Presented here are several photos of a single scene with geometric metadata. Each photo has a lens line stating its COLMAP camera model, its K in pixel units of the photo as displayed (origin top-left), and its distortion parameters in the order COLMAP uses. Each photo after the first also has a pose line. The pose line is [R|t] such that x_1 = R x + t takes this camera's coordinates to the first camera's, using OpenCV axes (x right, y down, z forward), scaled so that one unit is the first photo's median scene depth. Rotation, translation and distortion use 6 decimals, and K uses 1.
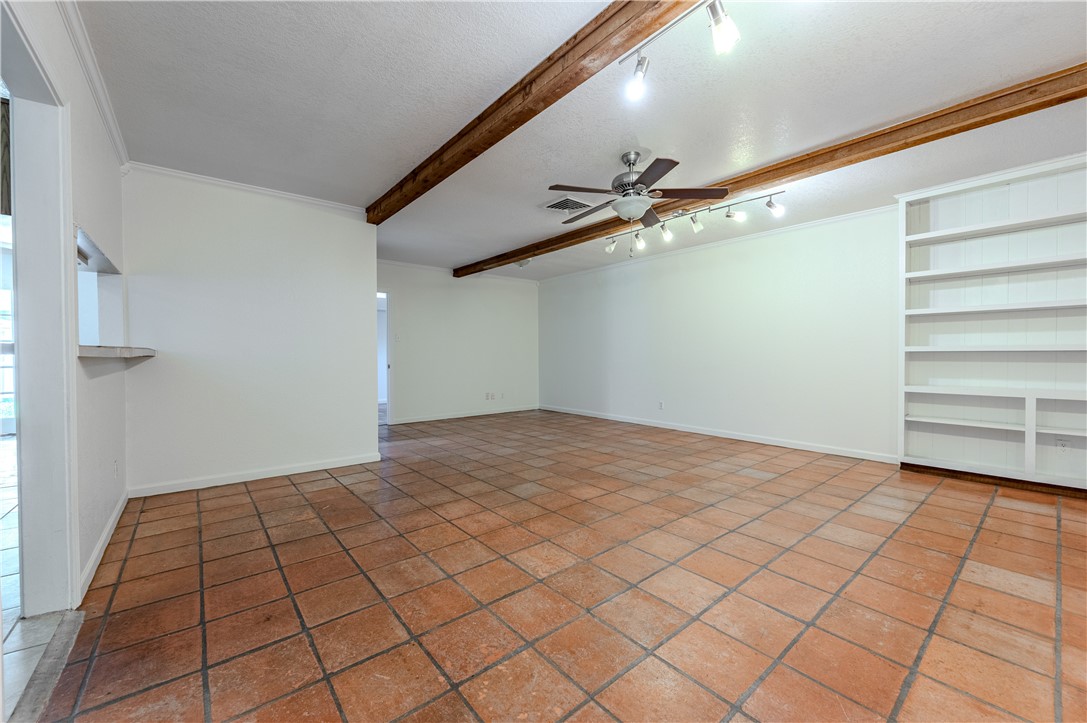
lens RADIAL K [[429.5, 0, 541.9], [0, 429.5, 361.1], [0, 0, 1]] dist [-0.002470, 0.000554]
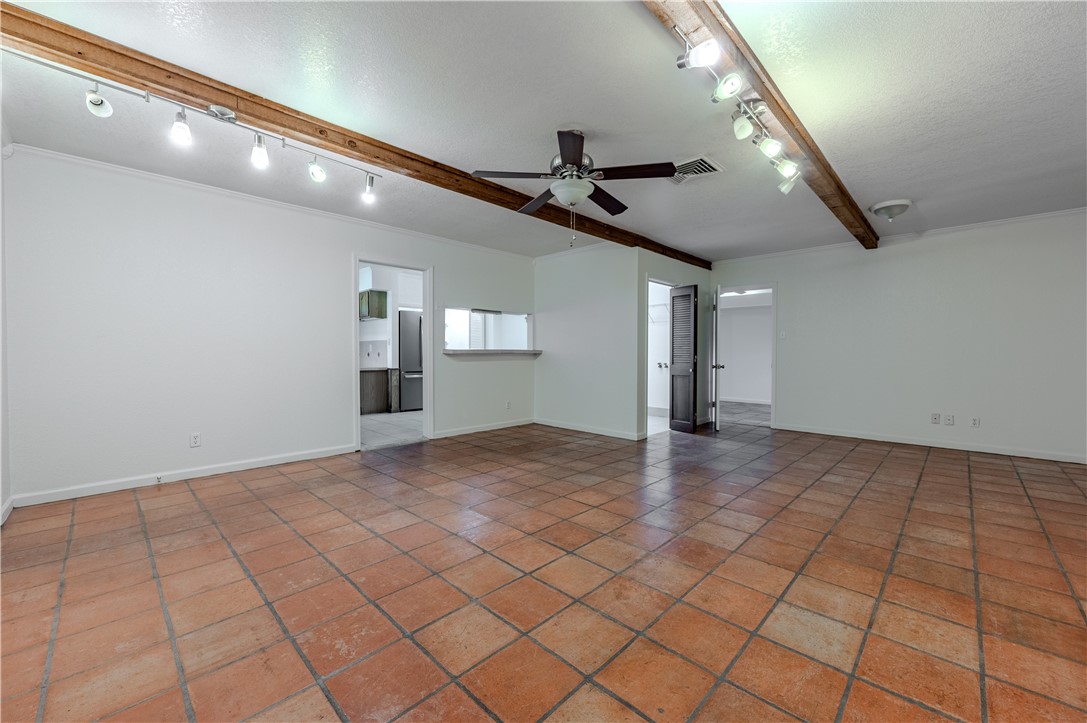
lens RADIAL K [[429.5, 0, 537.4], [0, 429.5, 354.6], [0, 0, 1]] dist [-0.002470, 0.000554]
pose [[0.098863, 0.007356, -0.995074, 1.153818], [-0.018783, 0.999808, 0.005524, -0.015906], [0.994924, 0.018144, 0.098983, 0.873618]]
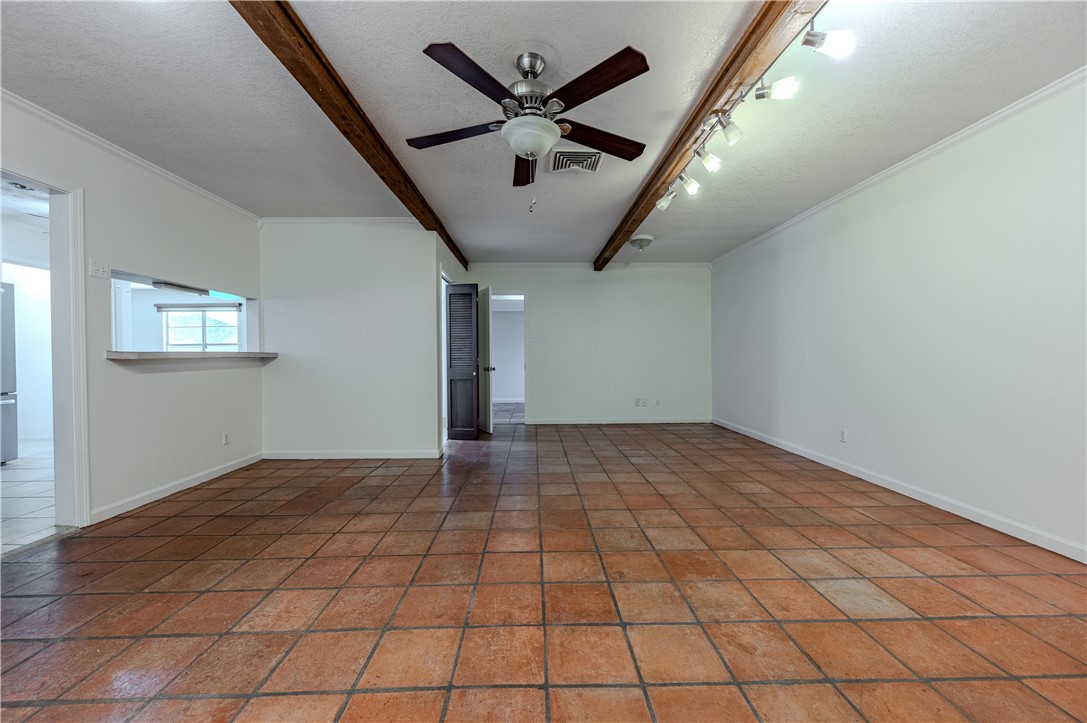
lens RADIAL K [[429.5, 0, 543.3], [0, 429.5, 360.6], [0, 0, 1]] dist [-0.002470, 0.000554]
pose [[0.787322, 0.006837, -0.616504, 0.664165], [-0.007338, 0.999972, 0.001718, -0.008985], [0.616498, 0.003171, 0.787350, 0.499391]]
